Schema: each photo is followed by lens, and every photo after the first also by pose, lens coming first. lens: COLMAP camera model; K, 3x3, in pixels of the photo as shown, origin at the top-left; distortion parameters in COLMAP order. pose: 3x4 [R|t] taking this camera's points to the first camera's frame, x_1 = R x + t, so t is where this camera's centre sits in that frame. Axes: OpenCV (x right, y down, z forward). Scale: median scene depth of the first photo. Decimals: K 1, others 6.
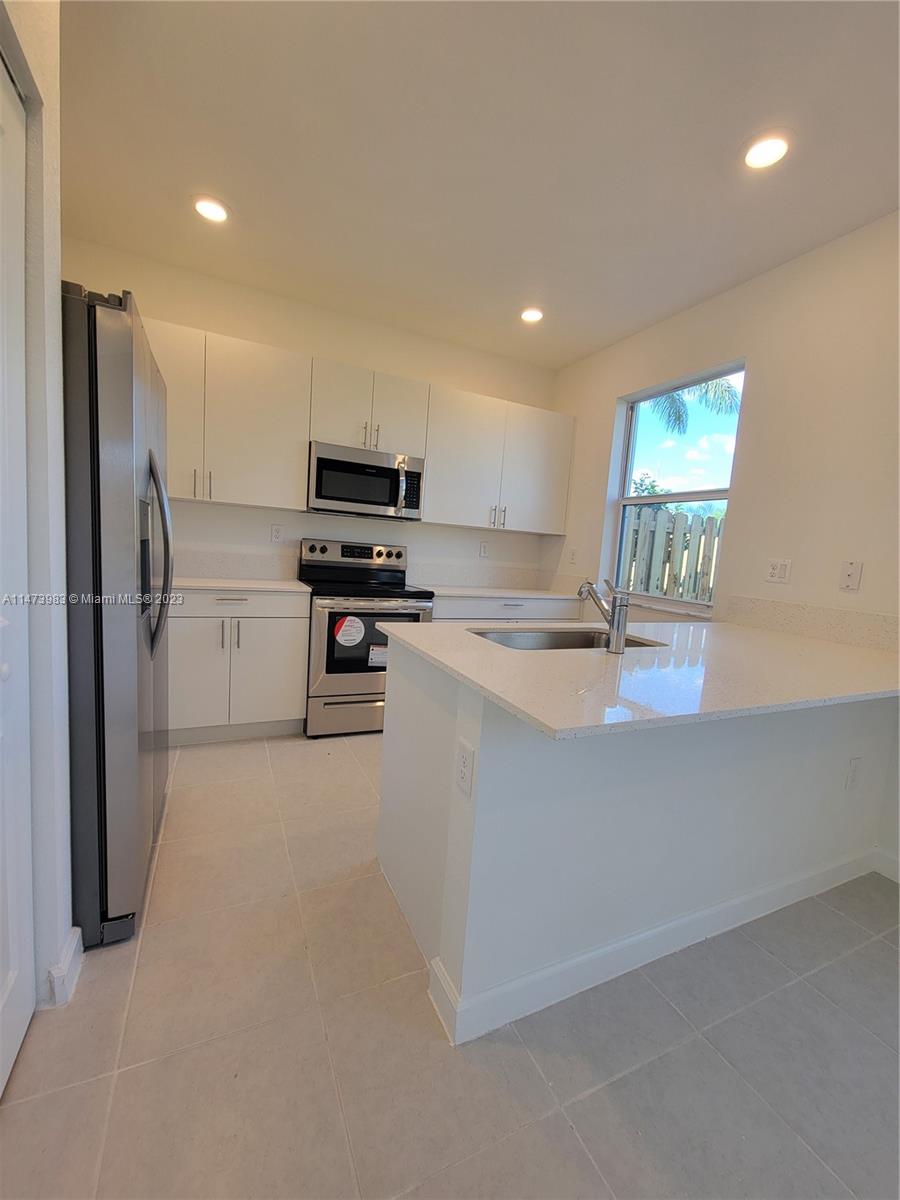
lens RADIAL K [[488.1, 0, 446.8], [0, 488.1, 601.5], [0, 0, 1]] dist [0.003543, -0.000664]
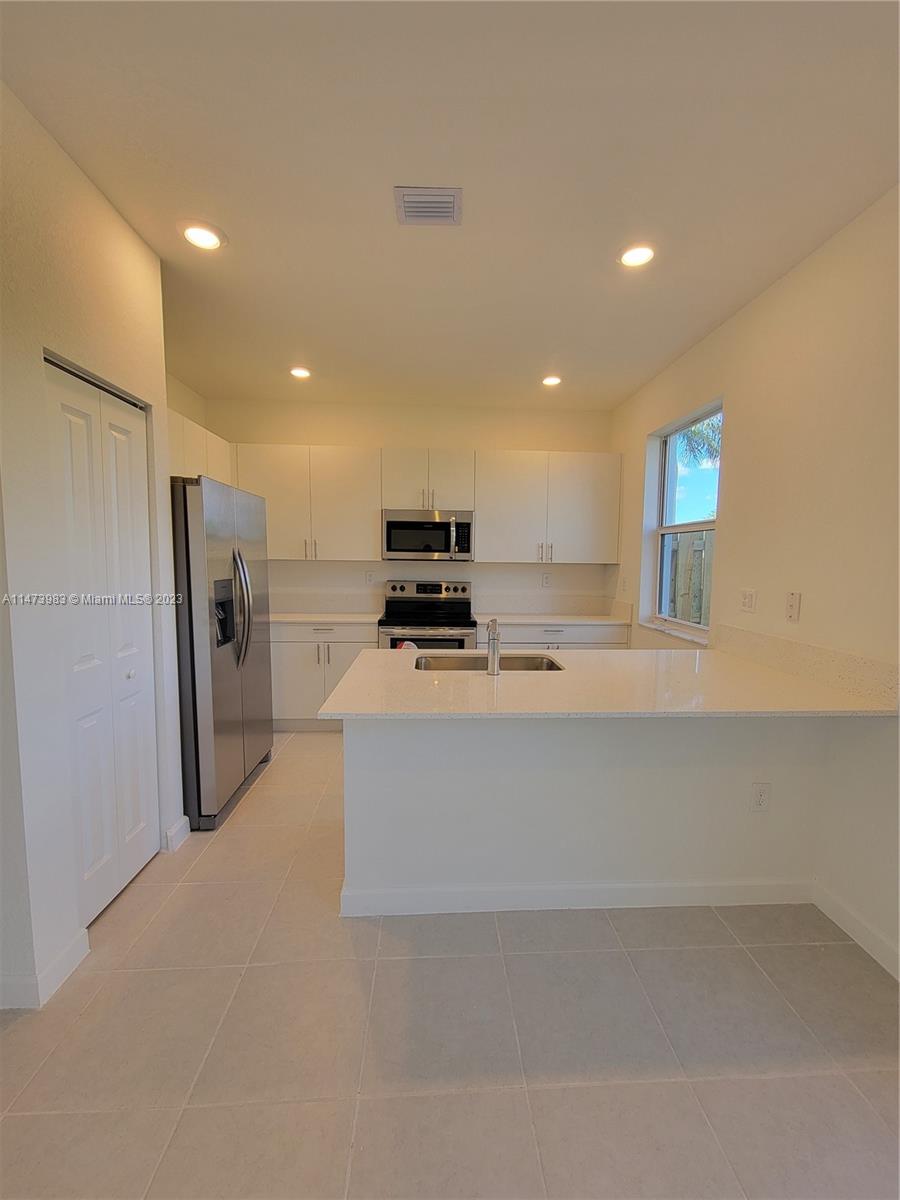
lens RADIAL K [[488.1, 0, 450.8], [0, 488.1, 599.1], [0, 0, 1]] dist [0.003543, -0.000664]
pose [[0.923516, -0.028543, -0.382496, 0.363324], [0.012866, 0.998971, -0.043480, -0.021018], [0.383344, 0.035234, 0.922933, -0.137263]]
